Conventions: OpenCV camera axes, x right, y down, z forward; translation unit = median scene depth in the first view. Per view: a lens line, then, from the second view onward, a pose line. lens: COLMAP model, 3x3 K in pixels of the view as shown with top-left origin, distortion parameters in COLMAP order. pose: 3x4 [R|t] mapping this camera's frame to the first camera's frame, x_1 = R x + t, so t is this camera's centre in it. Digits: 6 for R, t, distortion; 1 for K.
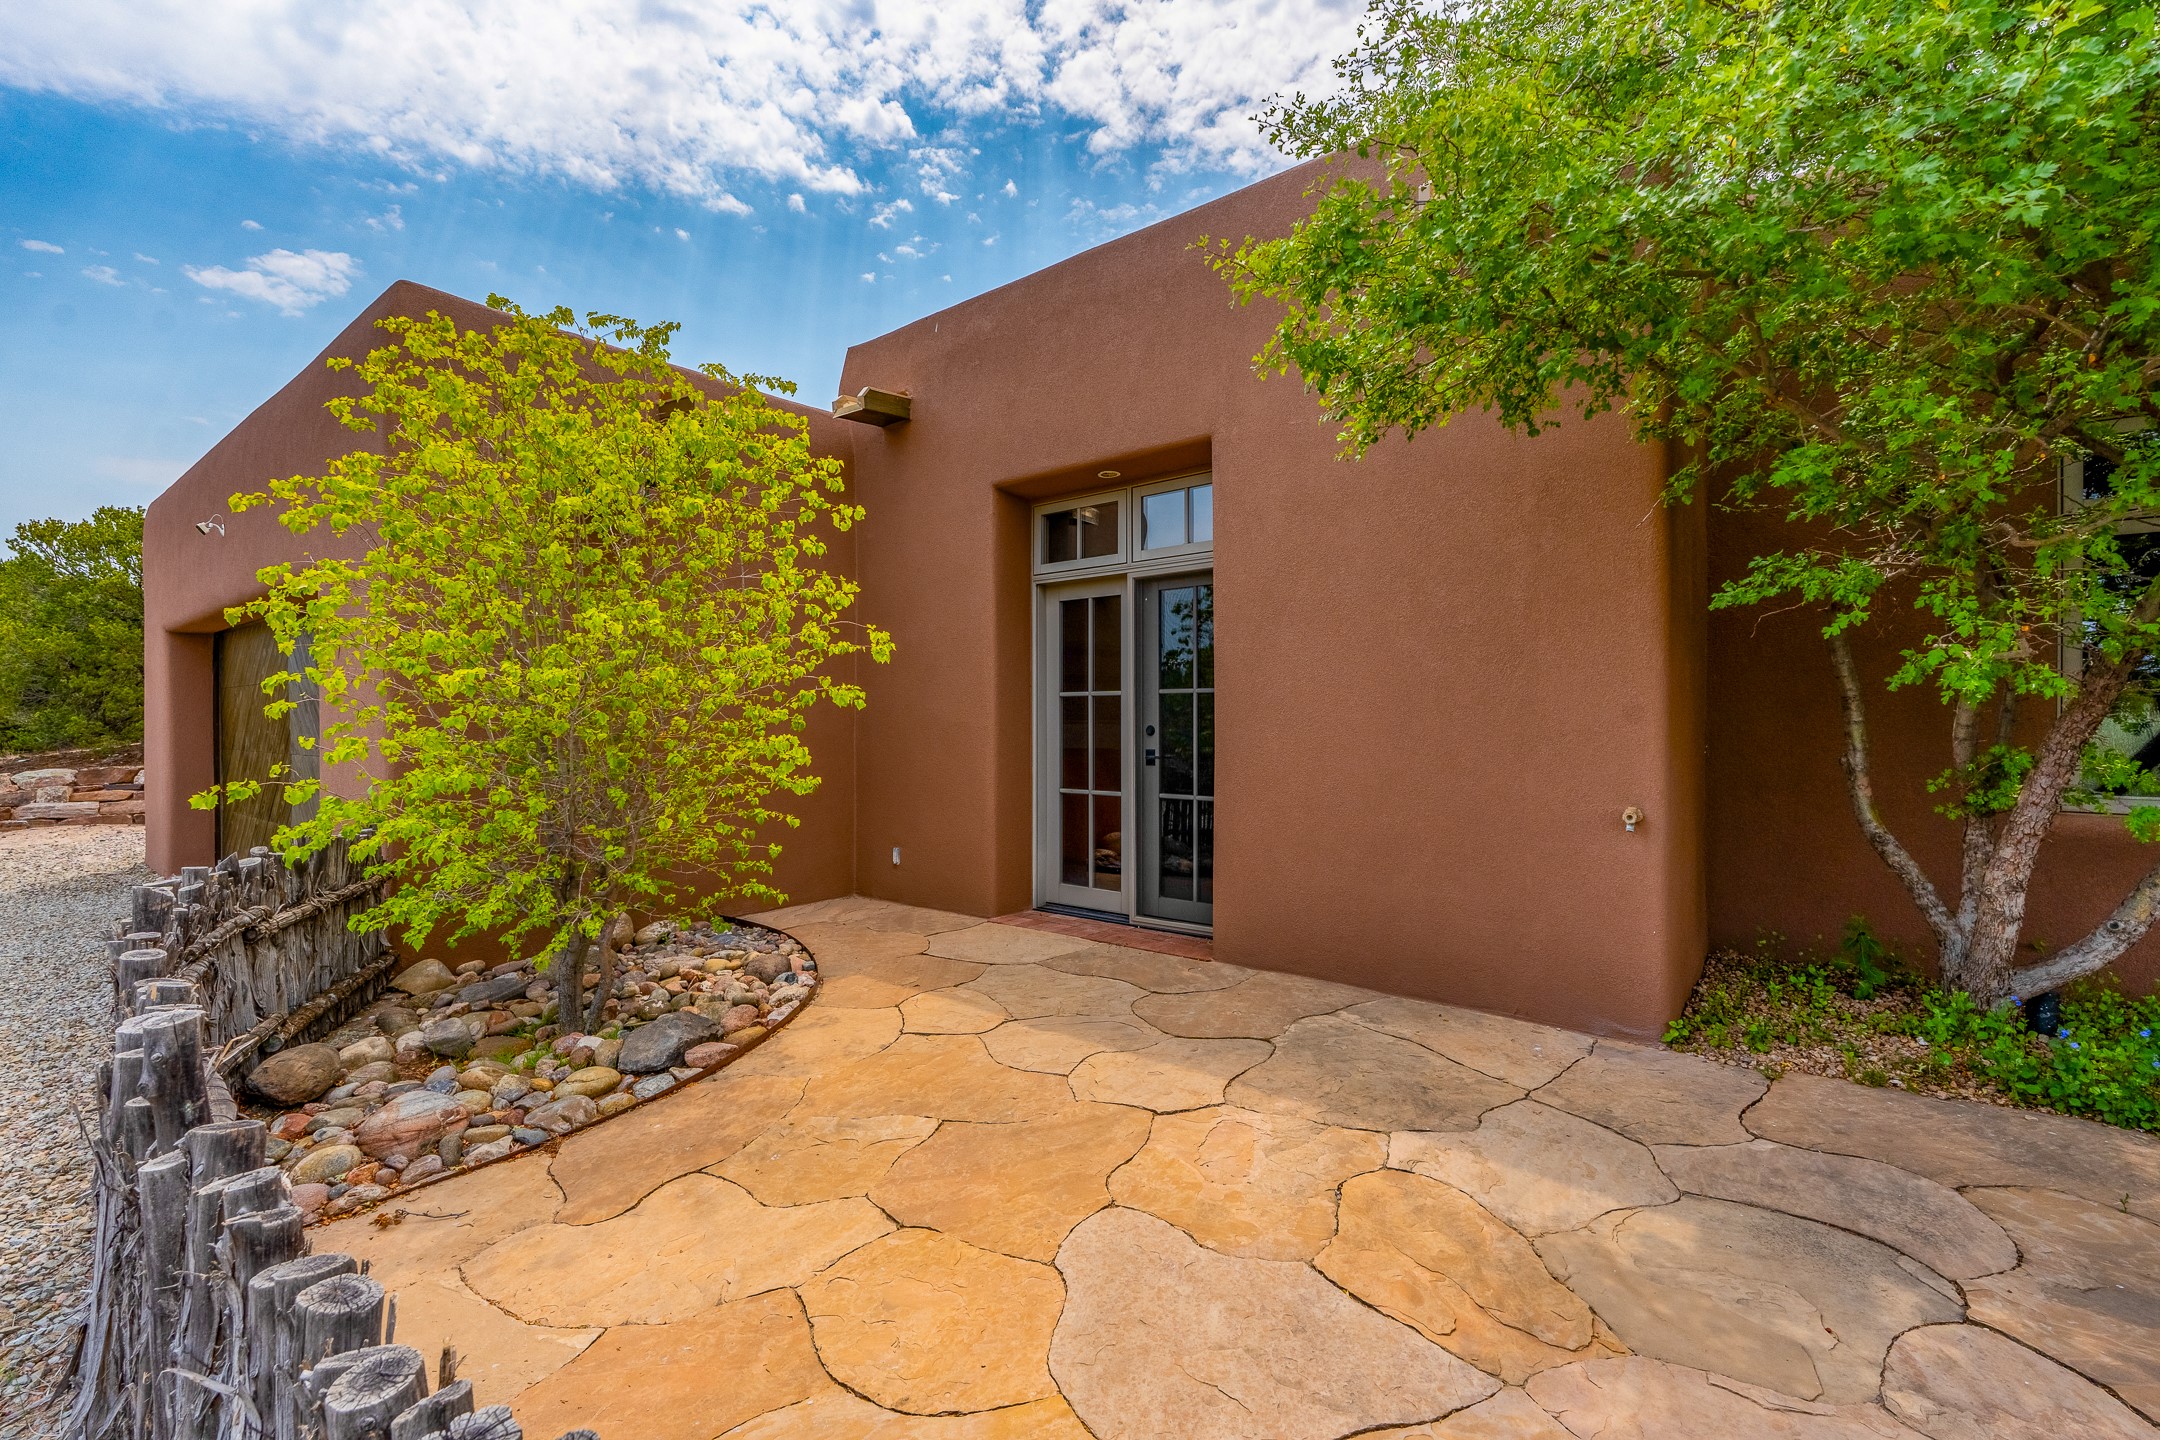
lens RADIAL K [[952.6, 0, 1085.3], [0, 952.6, 721.2], [0, 0, 1]] dist [-0.007673, 0.003111]
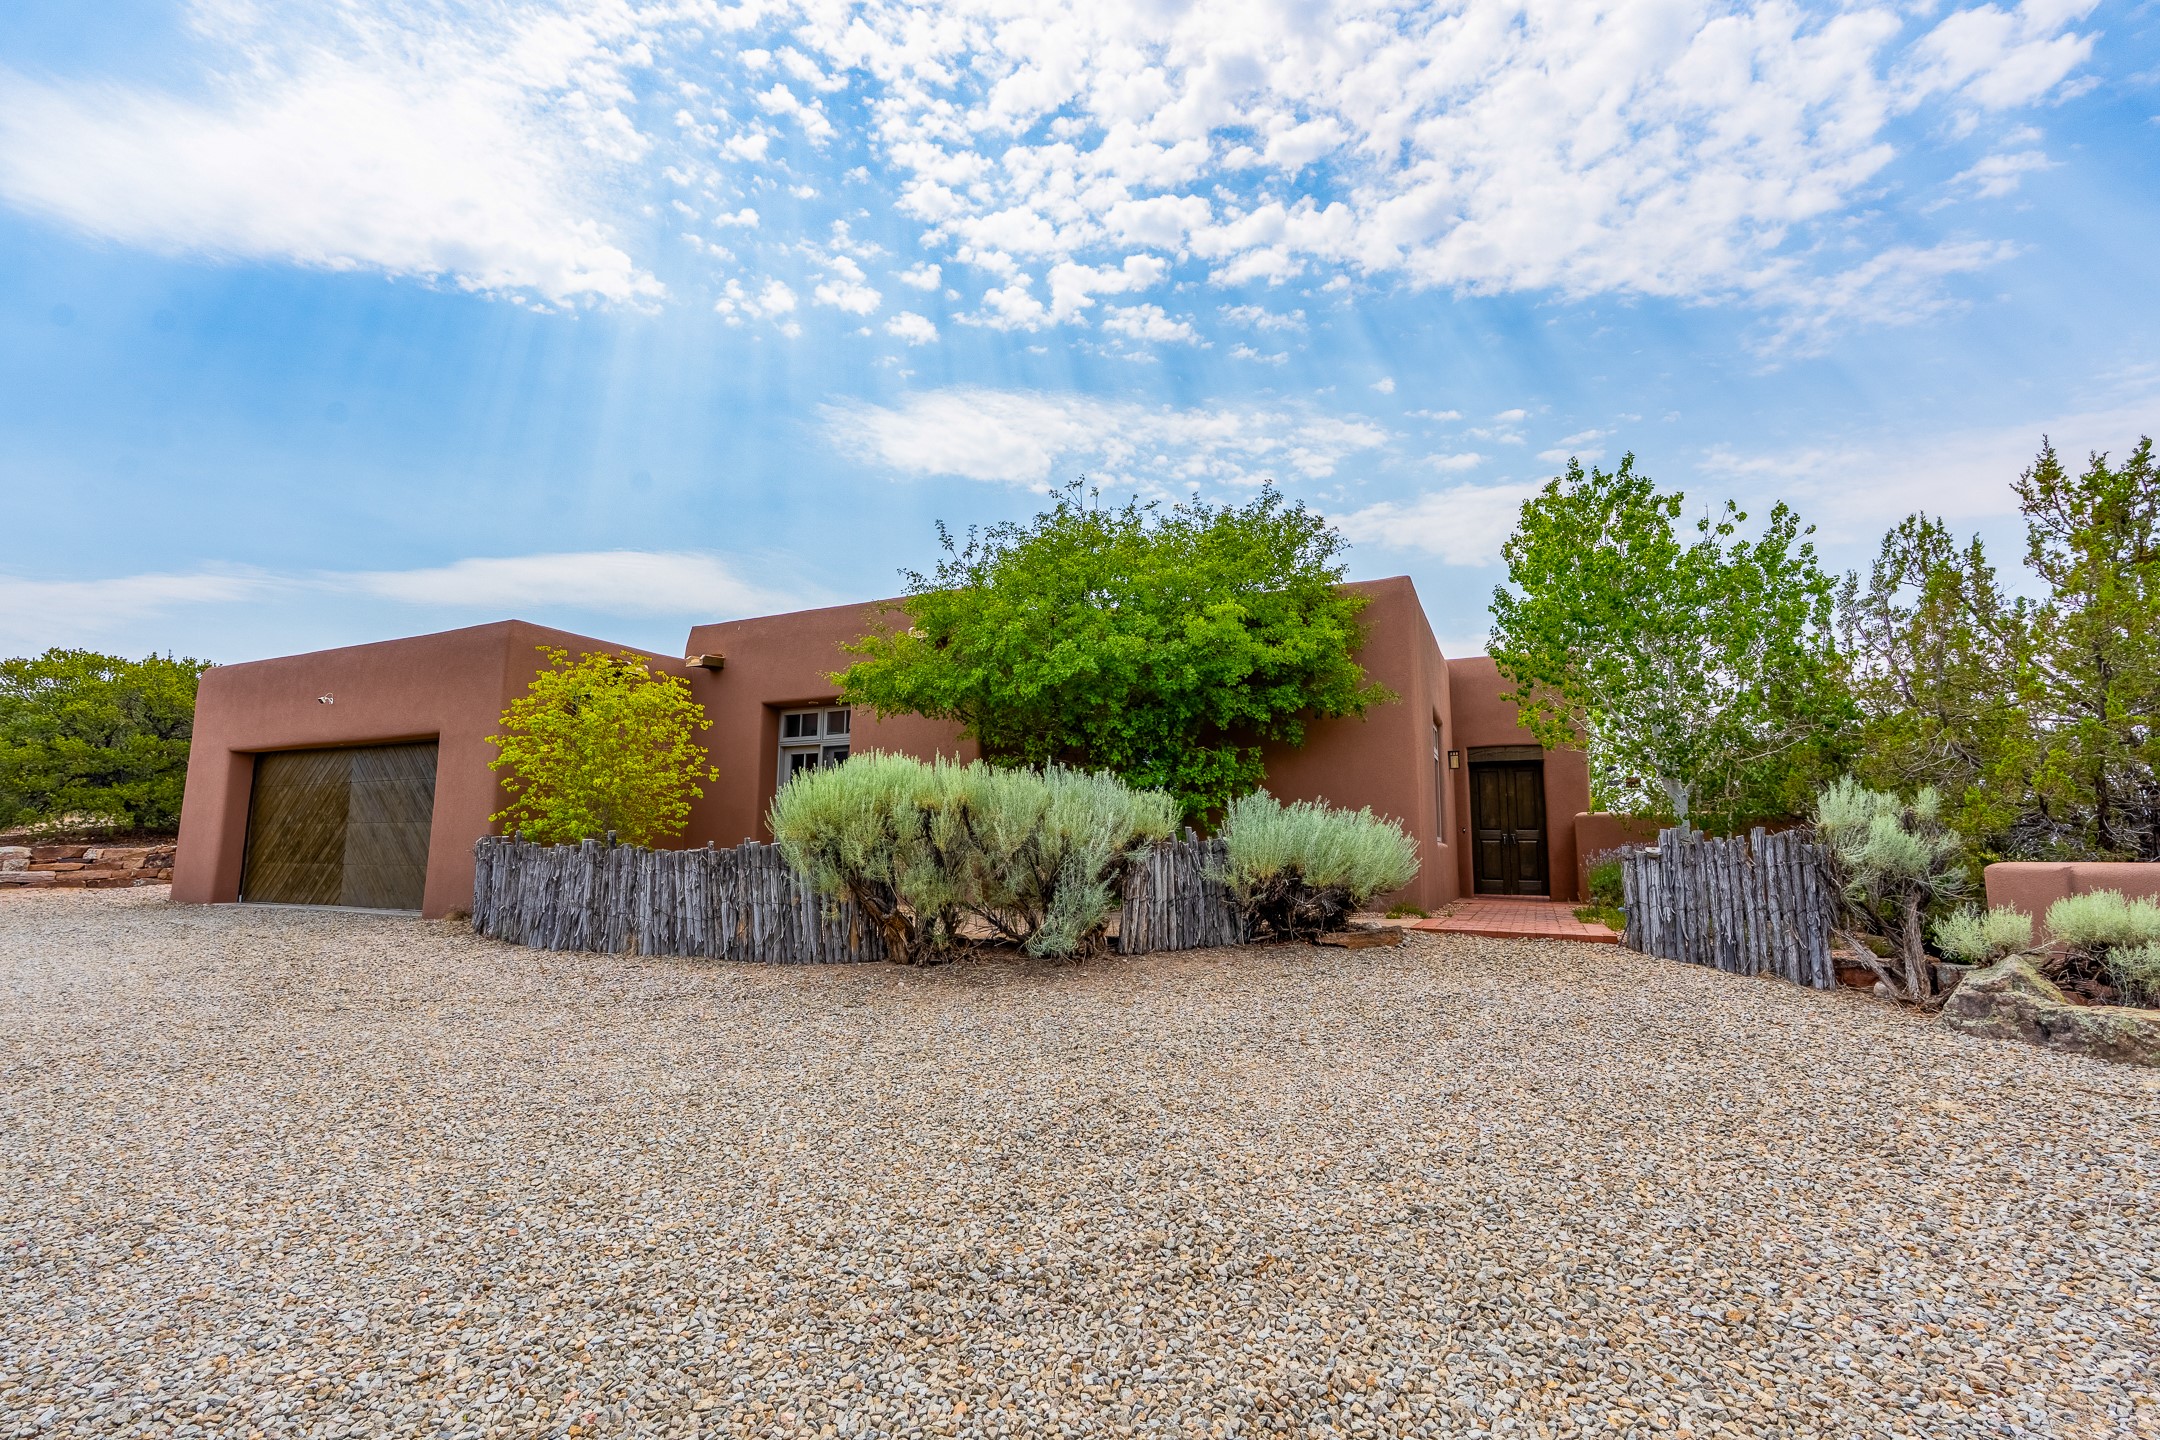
lens RADIAL K [[952.6, 0, 1066.7], [0, 952.6, 703.1], [0, 0, 1]] dist [-0.007673, 0.003111]
pose [[0.976460, 0.044807, 0.210994, 0.121162], [-0.010630, 0.986994, -0.160404, 0.095669], [-0.215437, 0.154386, 0.964236, -1.216222]]
